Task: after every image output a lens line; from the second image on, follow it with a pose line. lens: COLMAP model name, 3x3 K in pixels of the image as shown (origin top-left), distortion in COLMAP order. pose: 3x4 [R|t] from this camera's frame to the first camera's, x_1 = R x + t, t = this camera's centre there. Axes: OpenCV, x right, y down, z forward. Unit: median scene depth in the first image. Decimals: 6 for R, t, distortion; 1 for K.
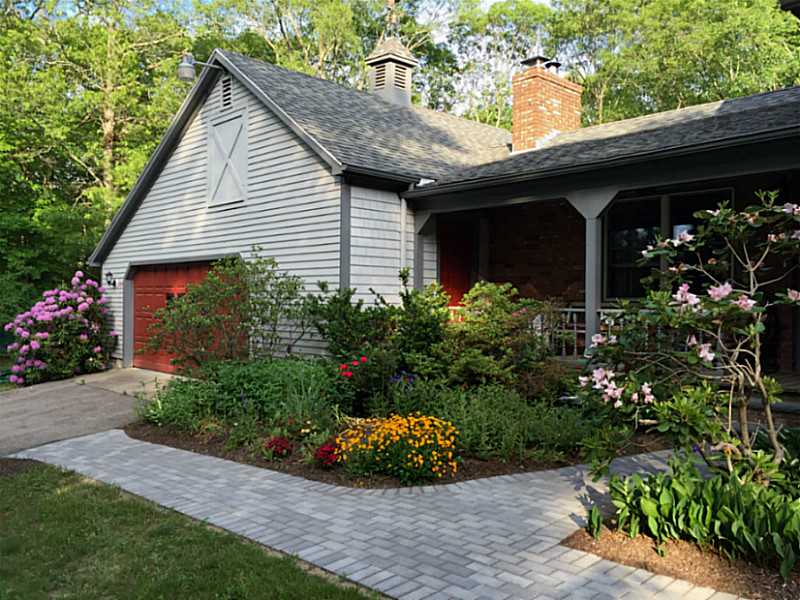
lens RADIAL K [[679.0, 0, 400.7], [0, 679.0, 299.7], [0, 0, 1]] dist [0.041447, -0.031243]
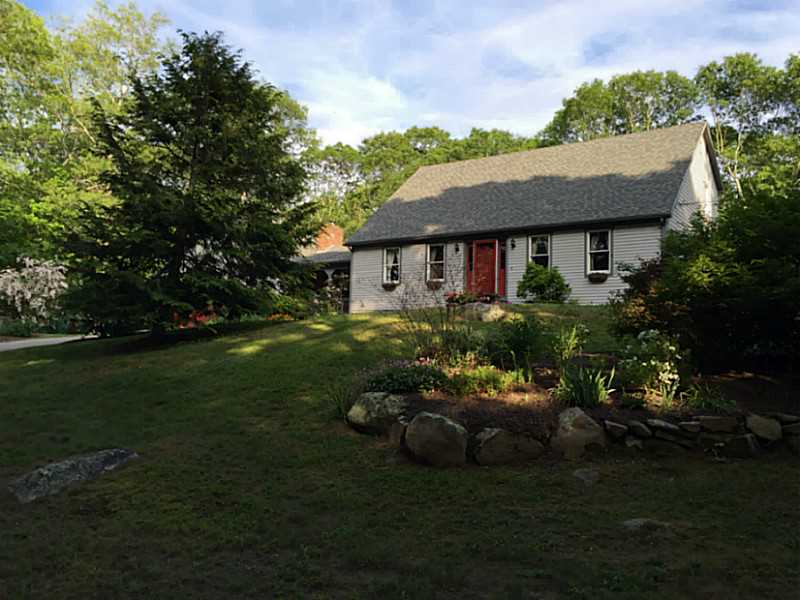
lens RADIAL K [[679.0, 0, 401.2], [0, 679.0, 301.4], [0, 0, 1]] dist [0.041447, -0.031243]
pose [[0.974946, 0.033592, 0.219892, -0.042833], [-0.018218, 0.997269, -0.071575, 0.067553], [-0.221696, 0.065776, 0.972895, -0.610662]]
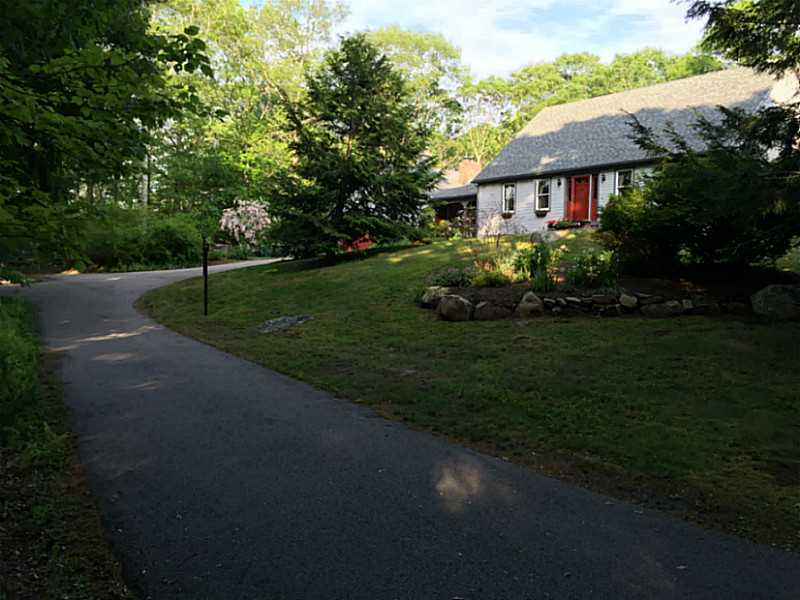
lens RADIAL K [[679.0, 0, 400.1], [0, 679.0, 297.6], [0, 0, 1]] dist [0.041447, -0.031243]
pose [[0.999213, 0.010670, -0.038208, -0.005176], [-0.009045, 0.999058, 0.042453, 0.071616], [0.038625, -0.042074, 0.998368, -0.795562]]
